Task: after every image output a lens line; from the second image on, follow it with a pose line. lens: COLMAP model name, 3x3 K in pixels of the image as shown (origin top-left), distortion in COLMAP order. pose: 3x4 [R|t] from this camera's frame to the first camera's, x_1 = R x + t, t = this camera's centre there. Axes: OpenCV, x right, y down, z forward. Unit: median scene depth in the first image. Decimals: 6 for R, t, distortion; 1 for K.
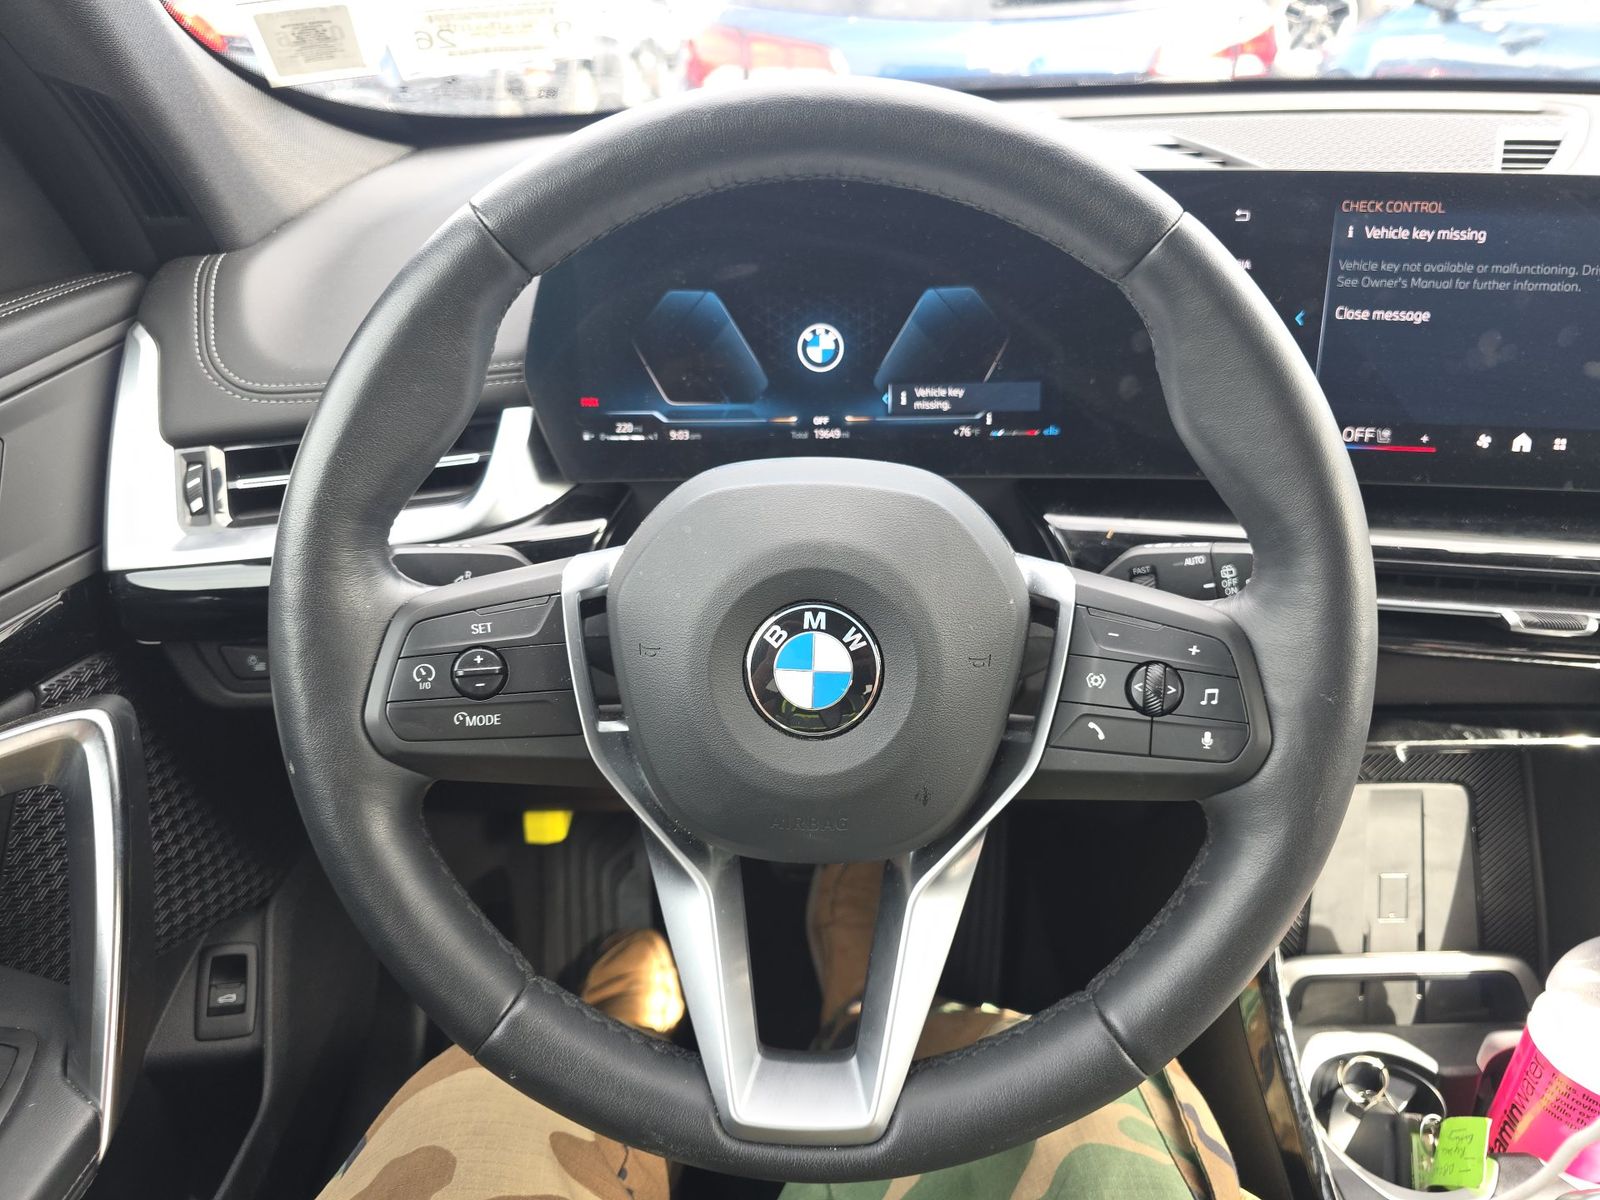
lens RADIAL K [[1053.4, 0, 798.3], [0, 1053.4, 613.2], [0, 0, 1]] dist [0.018592, -0.005686]
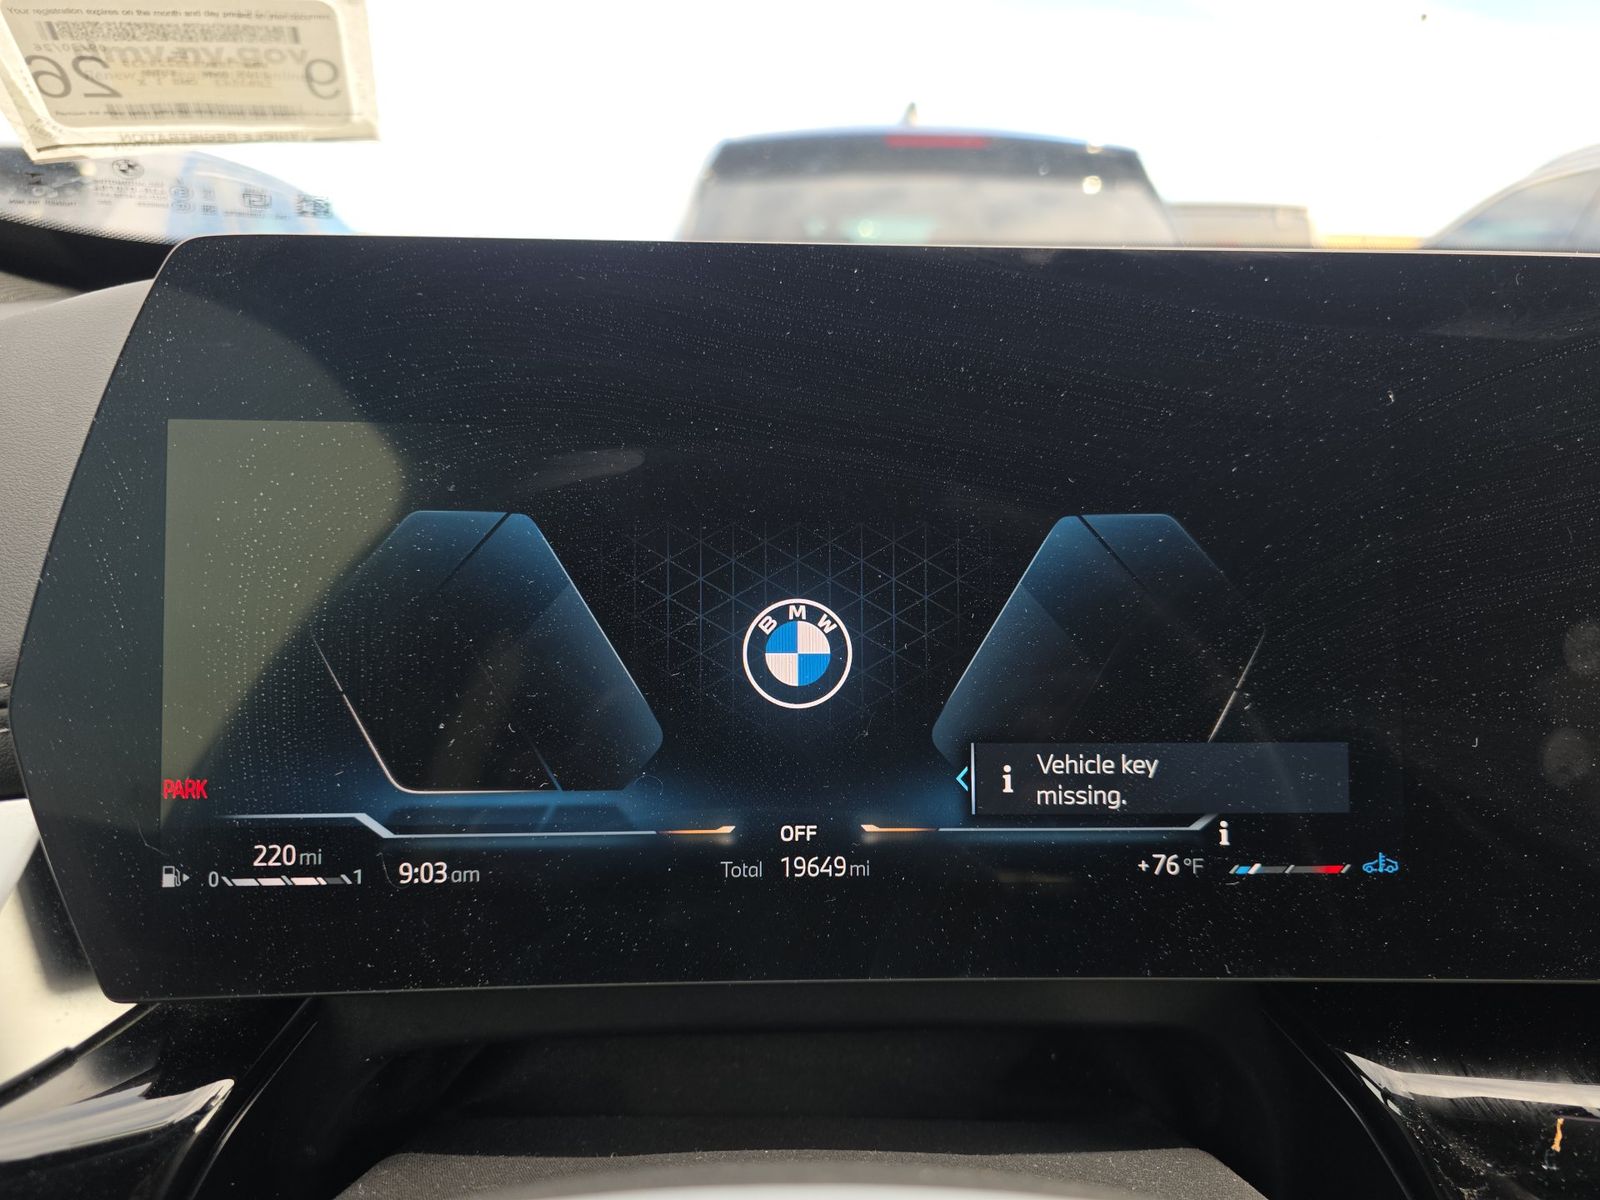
lens RADIAL K [[1053.4, 0, 800.1], [0, 1053.4, 600.4], [0, 0, 1]] dist [0.018592, -0.005686]
pose [[0.998453, 0.012640, 0.054152, 0.000154], [0.001711, 0.966378, -0.257119, -0.166670], [-0.055581, 0.256813, 0.964861, 0.605060]]
